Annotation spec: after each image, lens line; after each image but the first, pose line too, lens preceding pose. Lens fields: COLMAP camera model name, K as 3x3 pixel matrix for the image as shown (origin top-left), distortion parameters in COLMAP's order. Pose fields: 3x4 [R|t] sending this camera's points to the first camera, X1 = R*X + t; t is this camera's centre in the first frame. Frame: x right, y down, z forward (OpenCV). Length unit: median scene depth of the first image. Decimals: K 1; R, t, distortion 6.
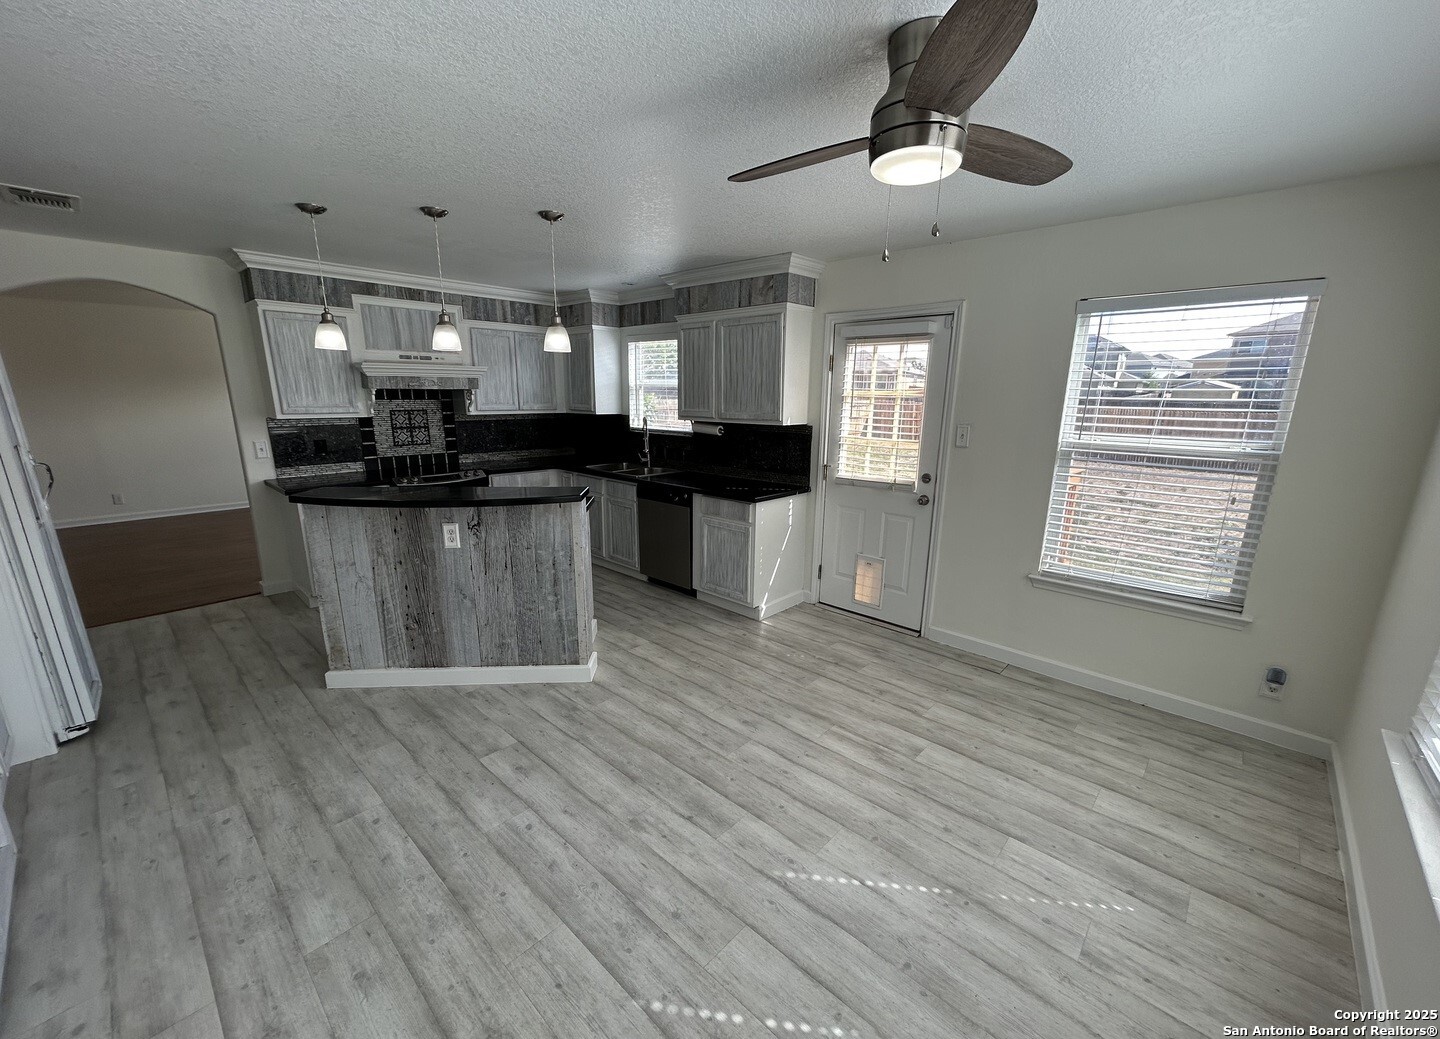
lens RADIAL K [[575.2, 0, 722.2], [0, 575.2, 532.4], [0, 0, 1]] dist [-0.003061, -0.000255]
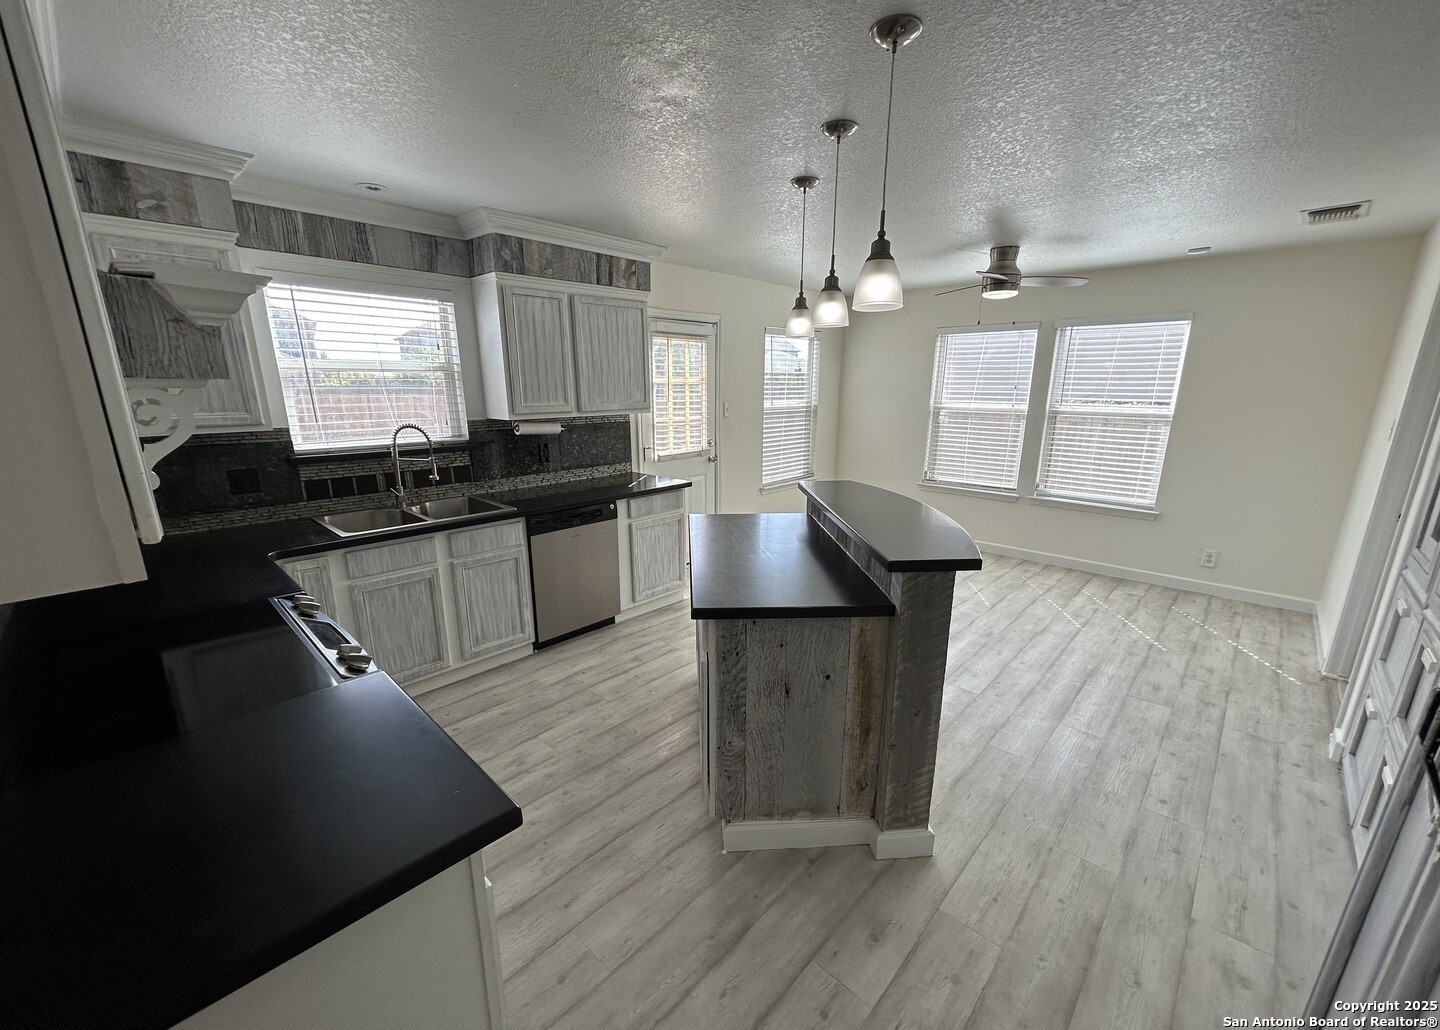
lens RADIAL K [[575.2, 0, 723.7], [0, 575.2, 525.7], [0, 0, 1]] dist [-0.003061, -0.000255]
pose [[0.017291, -0.253432, 0.967199, -0.989813], [0.235537, 0.941152, 0.242397, -0.226979], [-0.971712, 0.223620, 0.075966, 0.892247]]
